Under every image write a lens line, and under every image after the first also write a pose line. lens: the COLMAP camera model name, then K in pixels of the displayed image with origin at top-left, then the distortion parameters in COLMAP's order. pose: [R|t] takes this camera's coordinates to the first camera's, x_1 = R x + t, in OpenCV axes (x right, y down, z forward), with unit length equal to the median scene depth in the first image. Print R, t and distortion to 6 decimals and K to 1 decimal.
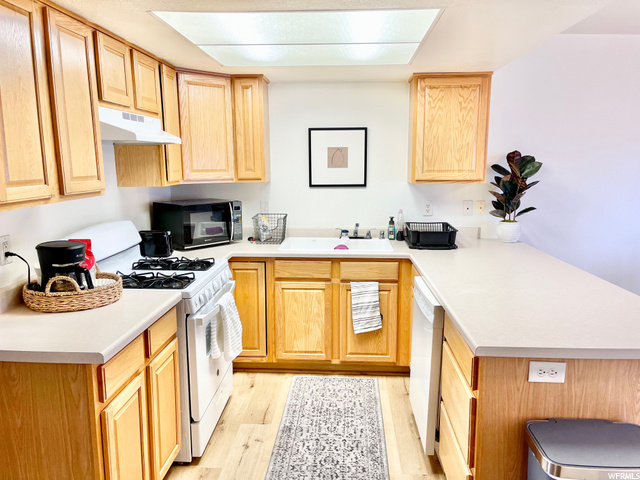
lens RADIAL K [[487.3, 0, 320.0], [0, 487.3, 240.0], [0, 0, 1]] dist [0.043867, -0.002792]
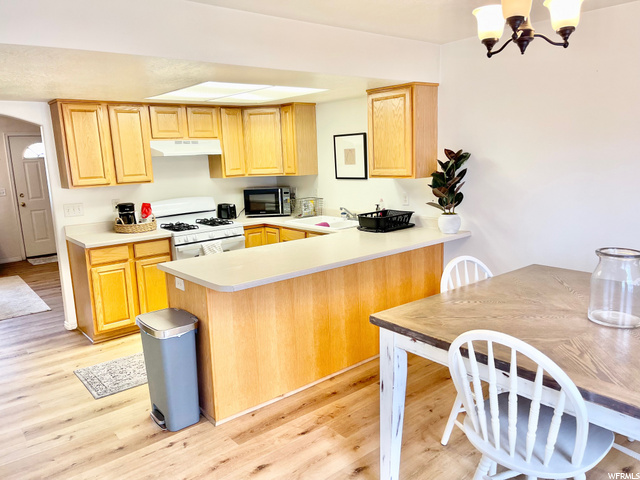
lens RADIAL K [[487.3, 0, 320.0], [0, 487.3, 240.0], [0, 0, 1]] dist [0.043867, -0.002792]
pose [[0.673187, 0.107659, -0.731594, 1.064599], [-0.083726, 0.994080, 0.069244, -0.035015], [0.734717, 0.014639, 0.678215, 0.068722]]
